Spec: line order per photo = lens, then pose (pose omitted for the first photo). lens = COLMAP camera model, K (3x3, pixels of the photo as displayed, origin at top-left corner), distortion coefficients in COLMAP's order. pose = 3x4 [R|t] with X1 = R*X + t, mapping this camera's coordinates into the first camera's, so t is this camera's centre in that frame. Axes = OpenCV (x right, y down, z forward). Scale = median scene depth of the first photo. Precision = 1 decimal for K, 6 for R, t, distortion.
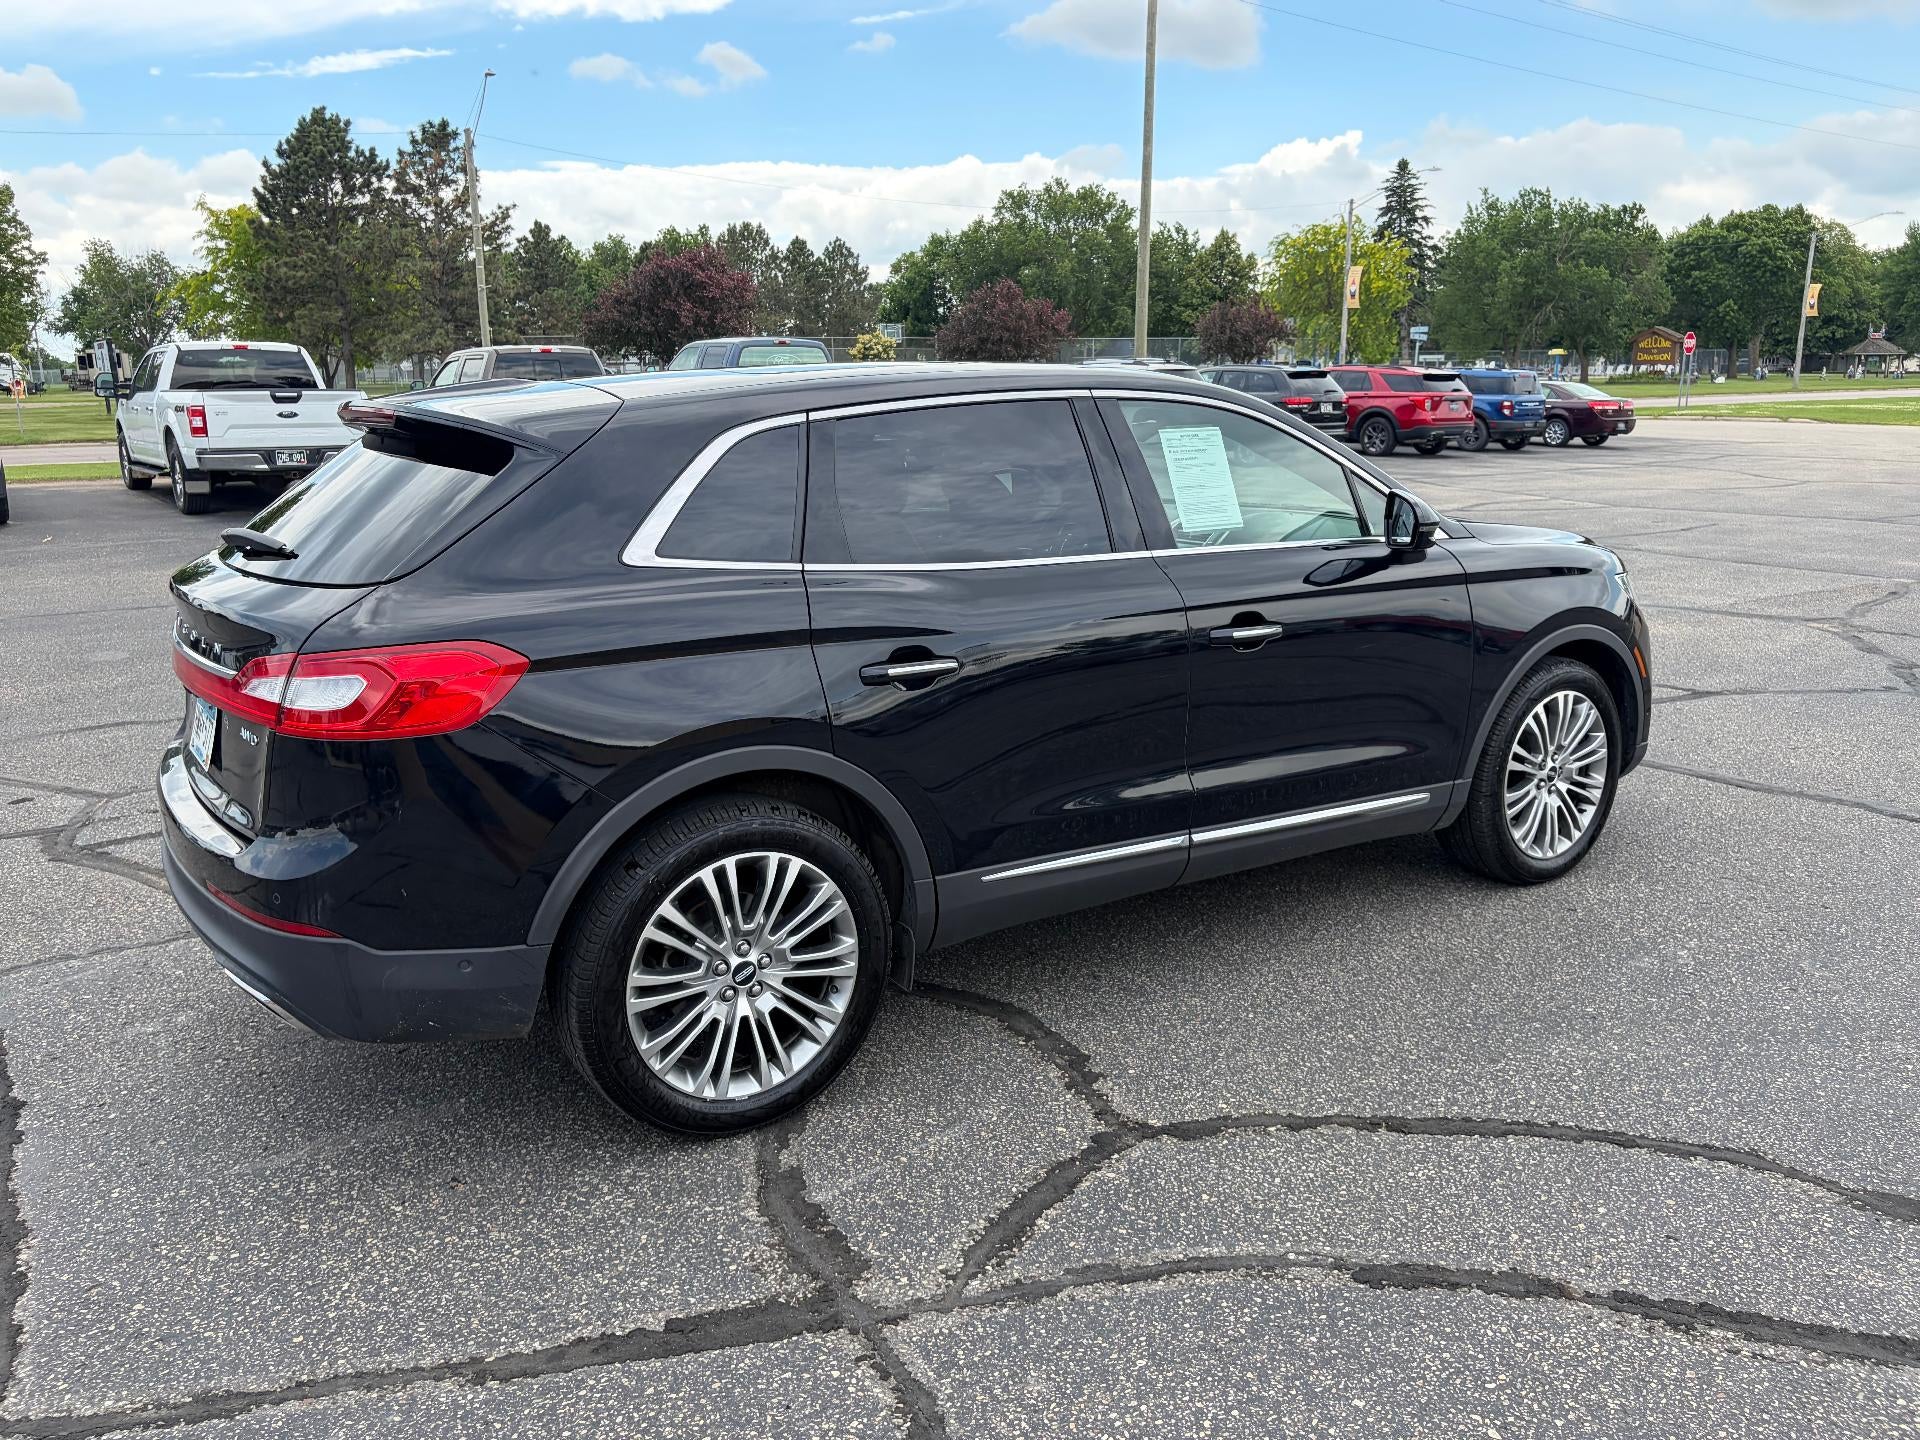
lens RADIAL K [[1460.1, 0, 960.0], [0, 1460.1, 720.0], [0, 0, 1]] dist [0.029761, -0.009874]
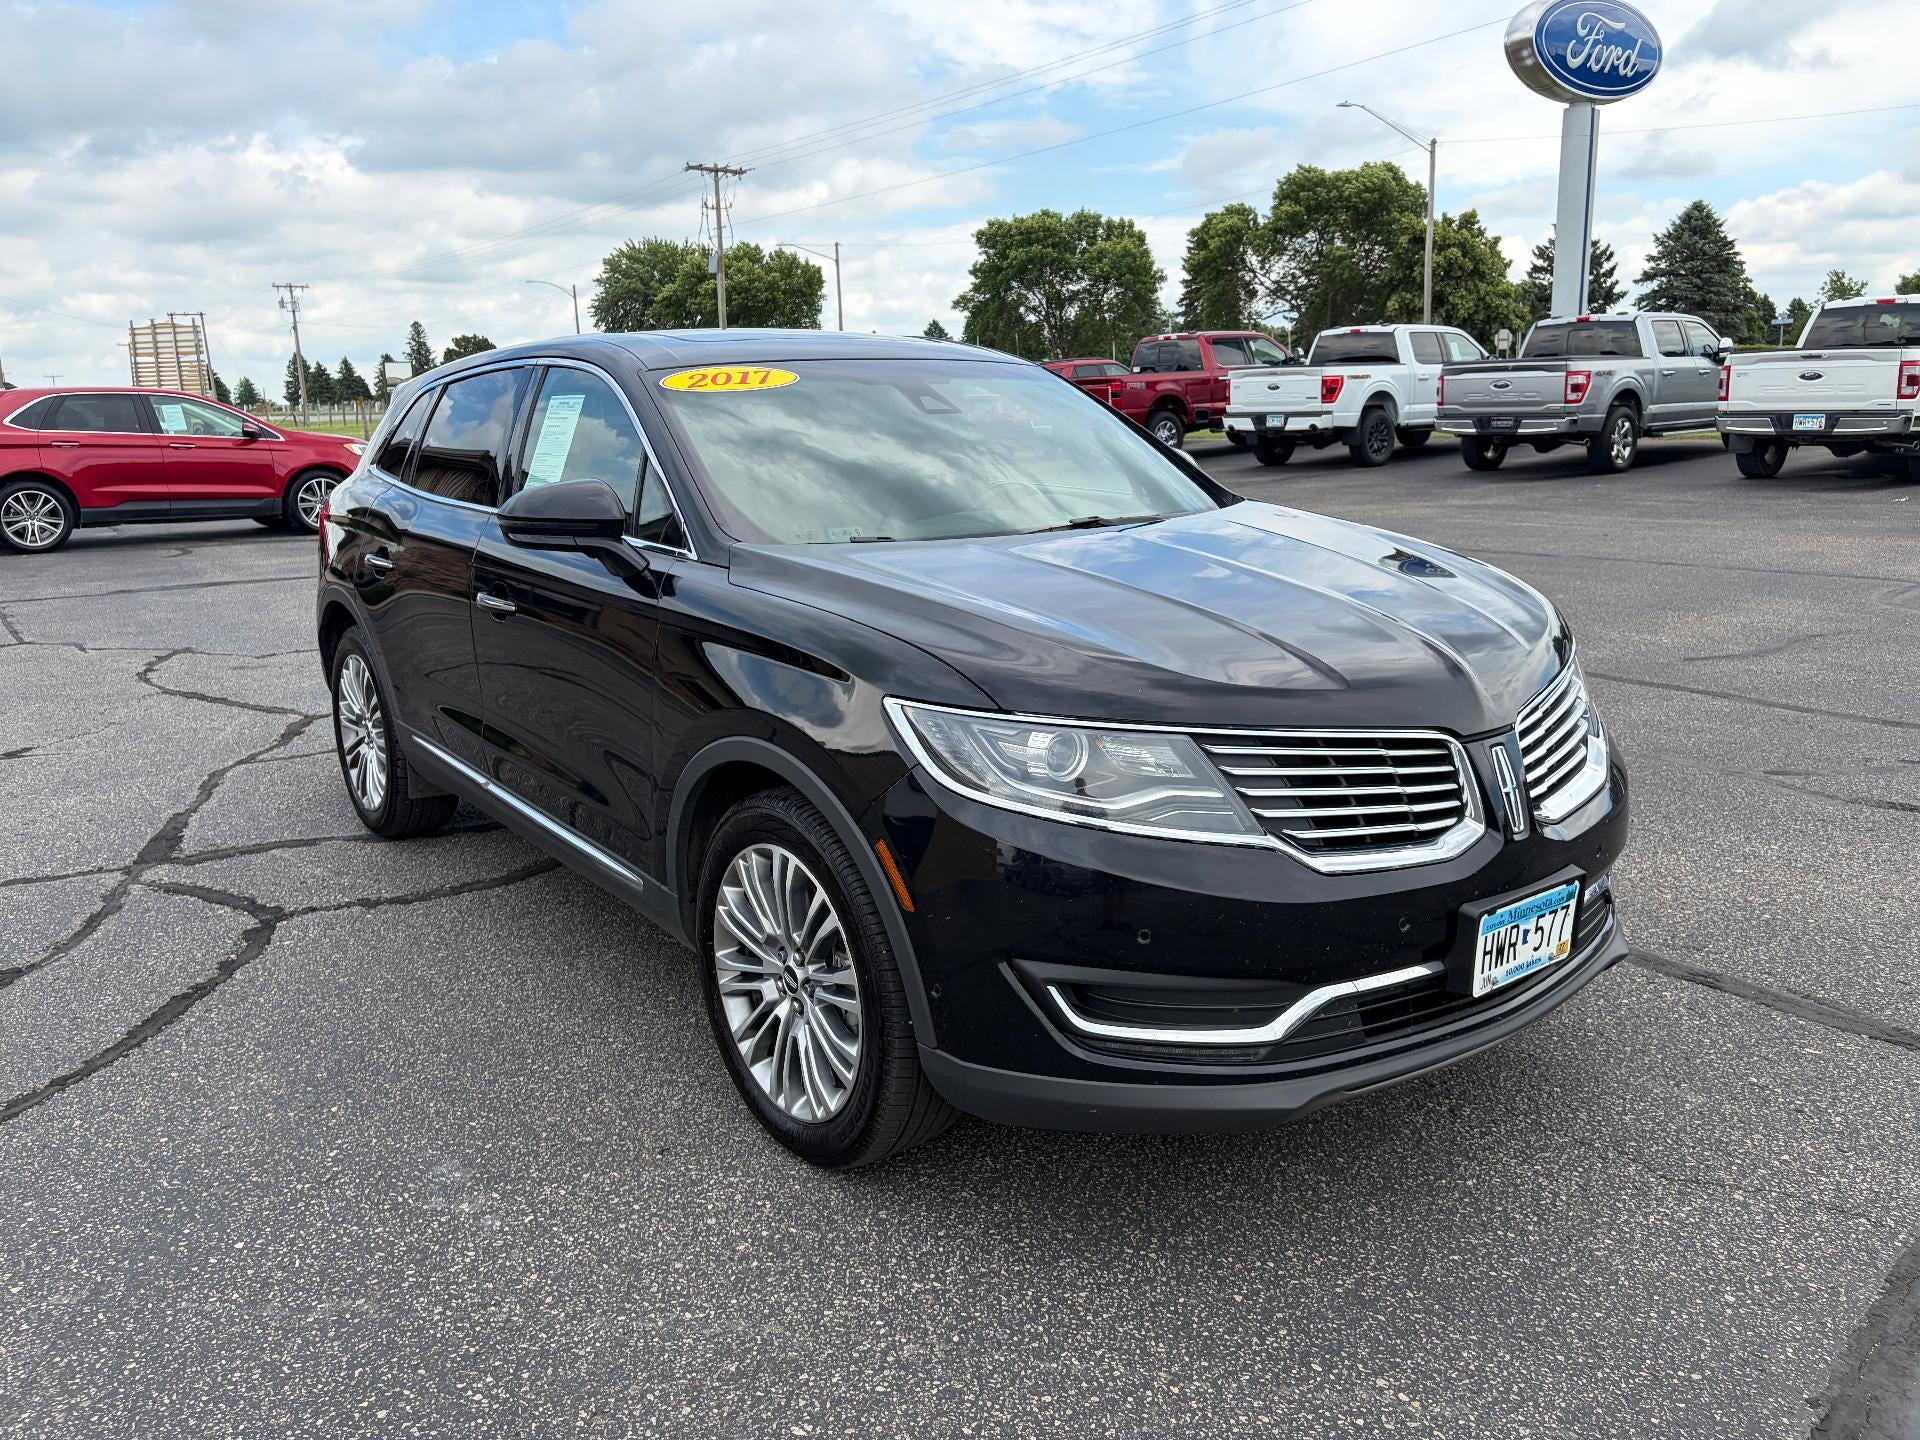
lens RADIAL K [[1460.1, 0, 960.0], [0, 1460.1, 720.0], [0, 0, 1]] dist [0.029761, -0.009874]
pose [[0.055902, 0.230910, -0.971368, 0.085348], [-0.199750, 0.955807, 0.215715, -0.018499], [0.978251, 0.181972, 0.099556, 0.086775]]
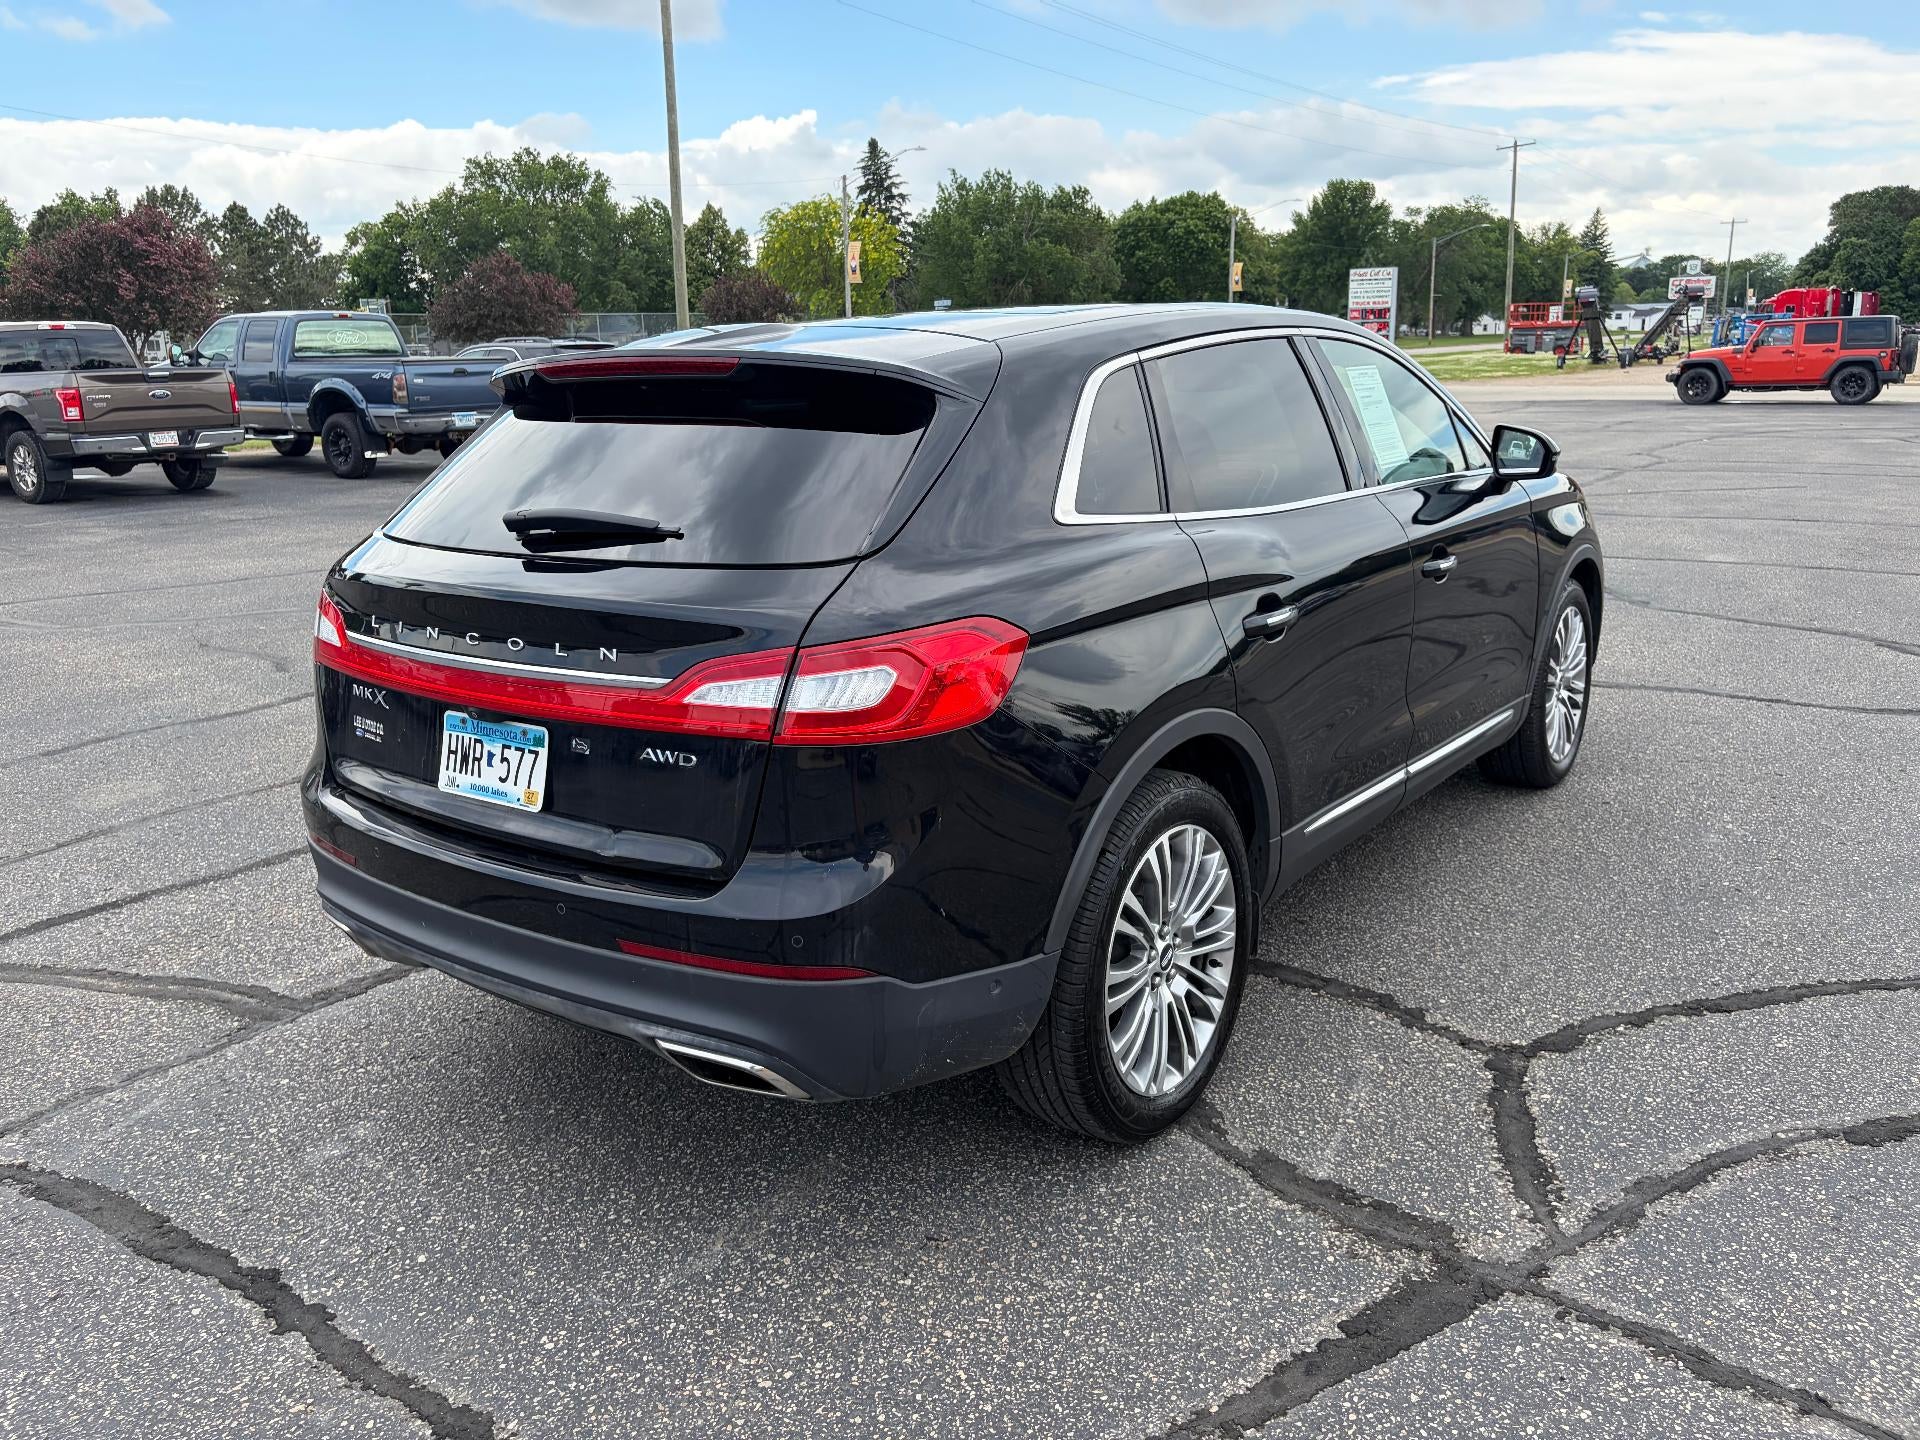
lens RADIAL K [[1460.1, 0, 960.0], [0, 1460.1, 720.0], [0, 0, 1]] dist [0.029761, -0.009874]
pose [[0.940582, -0.100383, 0.324389, -0.032999], [0.095679, 0.994946, 0.030463, -0.001044], [-0.325808, 0.002384, 0.945433, 0.009682]]
